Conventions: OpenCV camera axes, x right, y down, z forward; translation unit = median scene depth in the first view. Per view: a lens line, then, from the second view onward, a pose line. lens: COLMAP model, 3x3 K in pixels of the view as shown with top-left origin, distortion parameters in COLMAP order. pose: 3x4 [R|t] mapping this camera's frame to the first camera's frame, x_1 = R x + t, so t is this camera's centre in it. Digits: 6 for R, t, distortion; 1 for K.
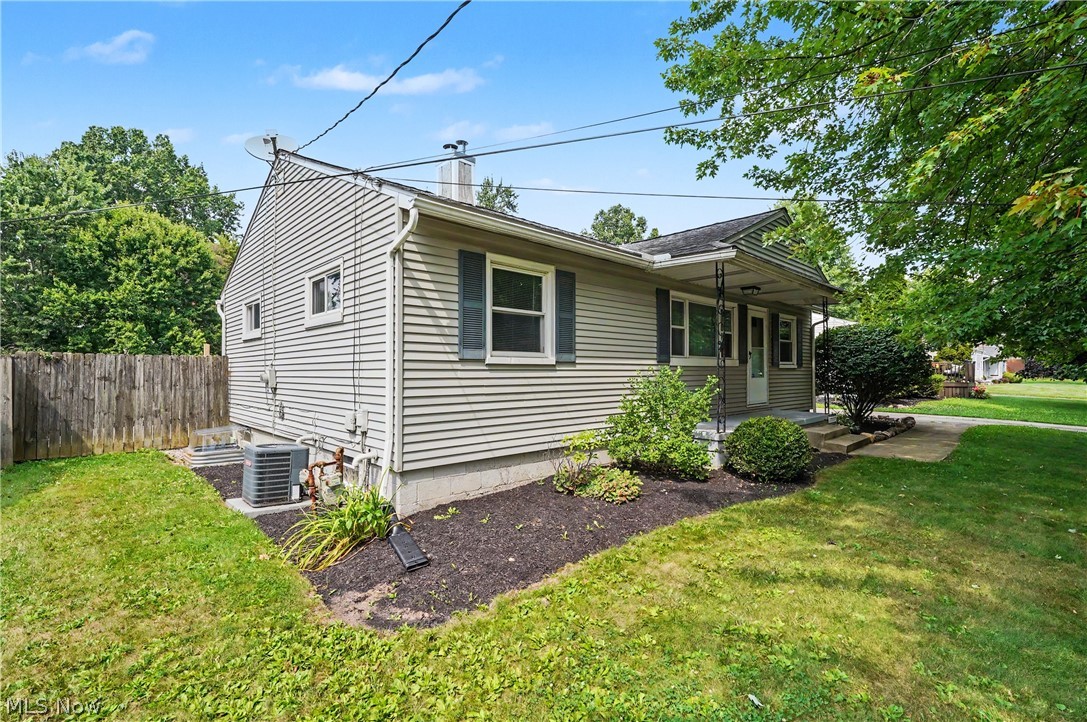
lens RADIAL K [[488.9, 0, 545.2], [0, 488.9, 362.9], [0, 0, 1]] dist [-0.009553, 0.000385]
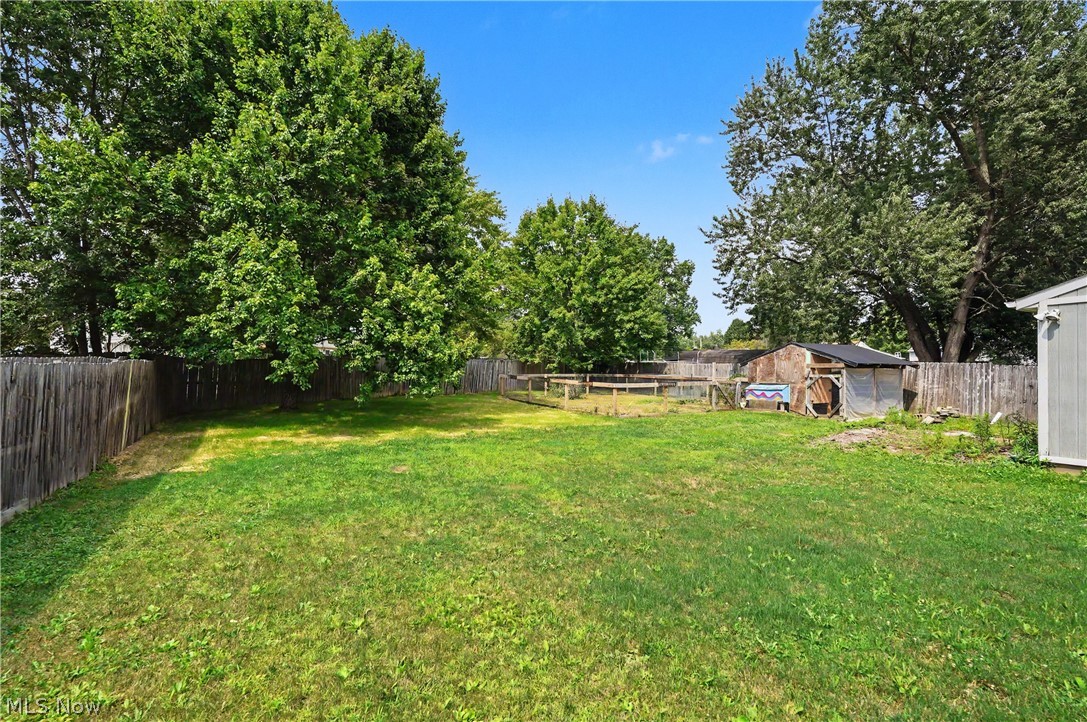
lens RADIAL K [[488.9, 0, 542.3], [0, 488.9, 362.3], [0, 0, 1]] dist [-0.009553, 0.000385]
pose [[0.964516, -0.008342, -0.263891, -0.552322], [0.009980, 0.999938, 0.004868, 0.004849], [0.263834, -0.007329, 0.964540, 0.693342]]
